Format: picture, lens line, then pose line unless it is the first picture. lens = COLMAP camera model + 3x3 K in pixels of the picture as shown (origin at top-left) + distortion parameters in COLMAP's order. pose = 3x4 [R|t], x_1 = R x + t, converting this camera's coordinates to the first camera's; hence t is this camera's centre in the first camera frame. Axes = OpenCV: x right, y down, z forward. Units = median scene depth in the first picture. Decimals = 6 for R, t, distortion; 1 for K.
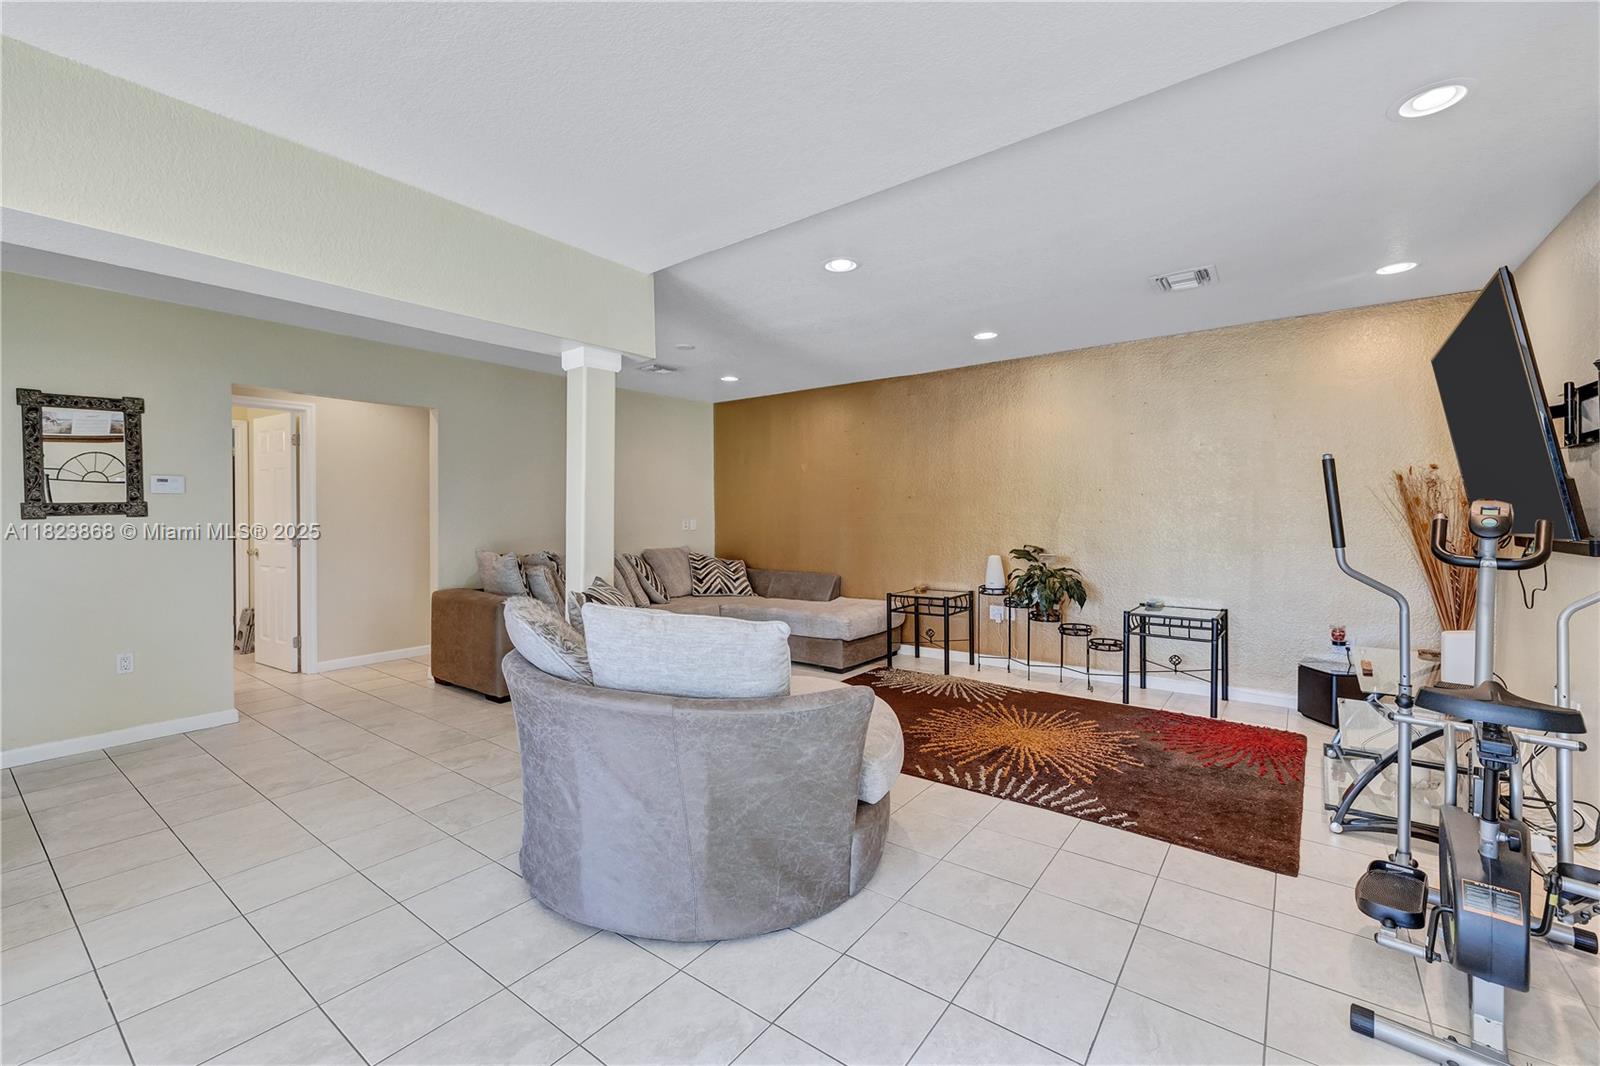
lens RADIAL K [[675.4, 0, 805.2], [0, 675.4, 520.1], [0, 0, 1]] dist [0.002472, -0.000616]
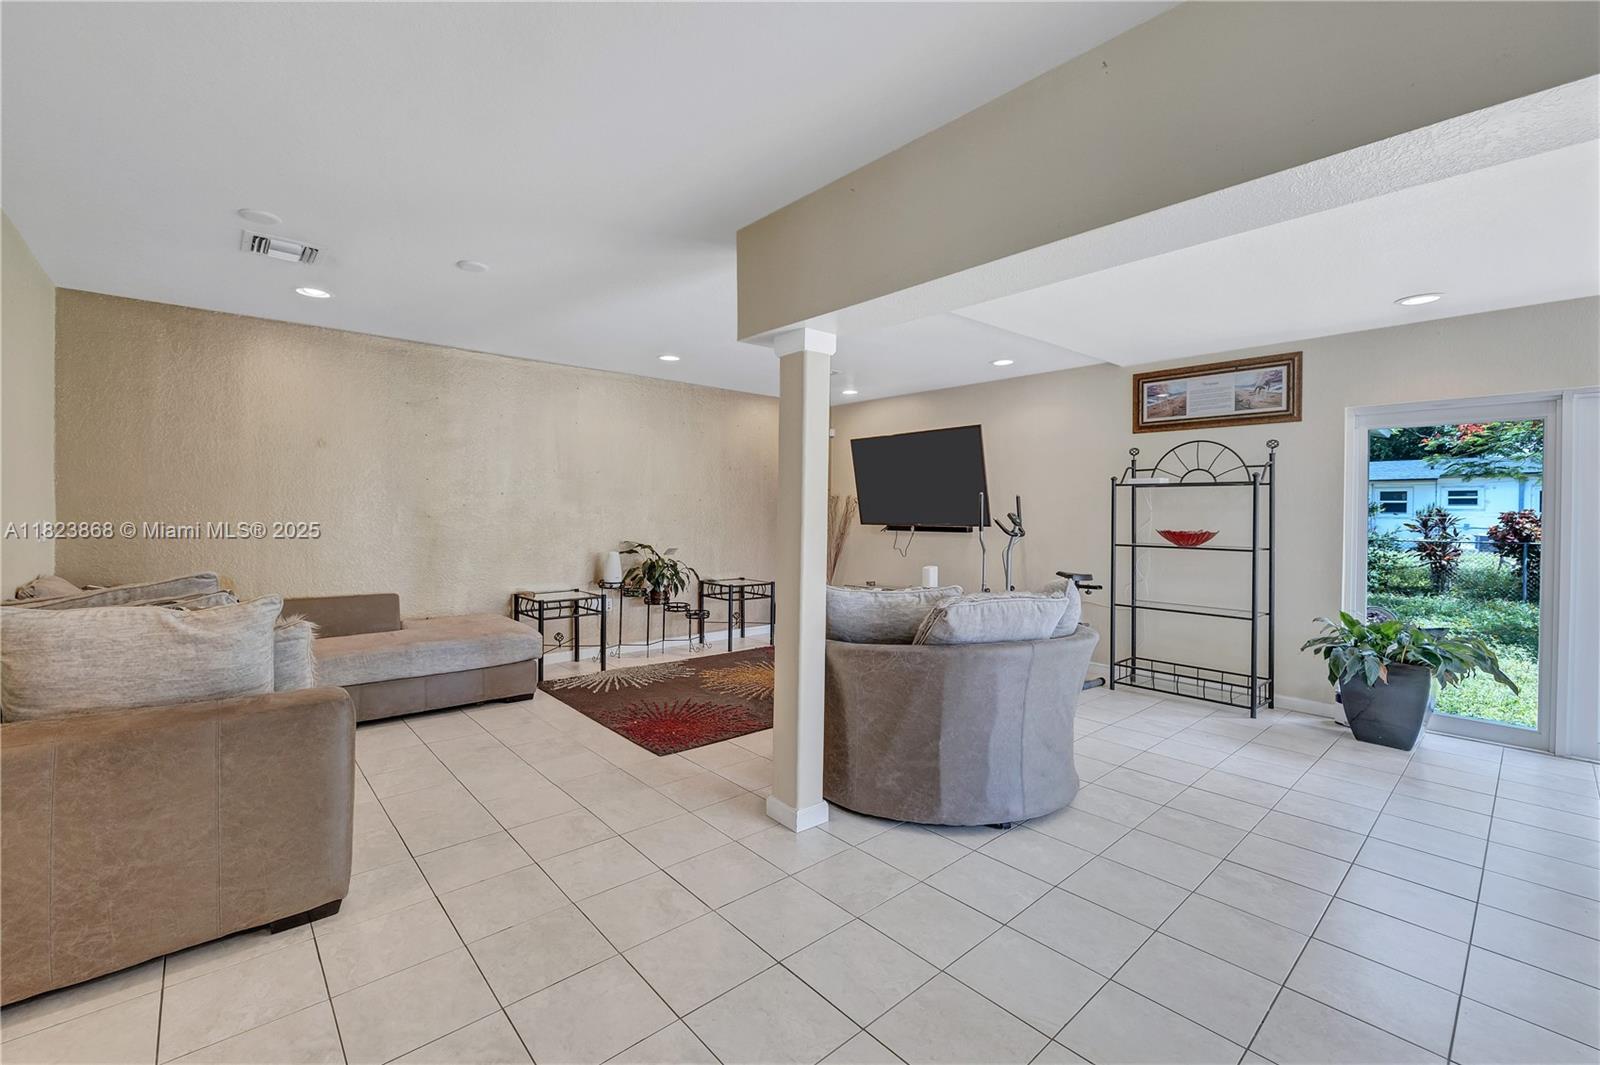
lens RADIAL K [[675.4, 0, 803.0], [0, 675.4, 530.7], [0, 0, 1]] dist [0.002472, -0.000616]
pose [[0.187526, -0.020180, 0.982052, -0.778742], [-0.005430, 0.999752, 0.021581, -0.006712], [-0.982245, -0.009380, 0.187370, 0.546132]]
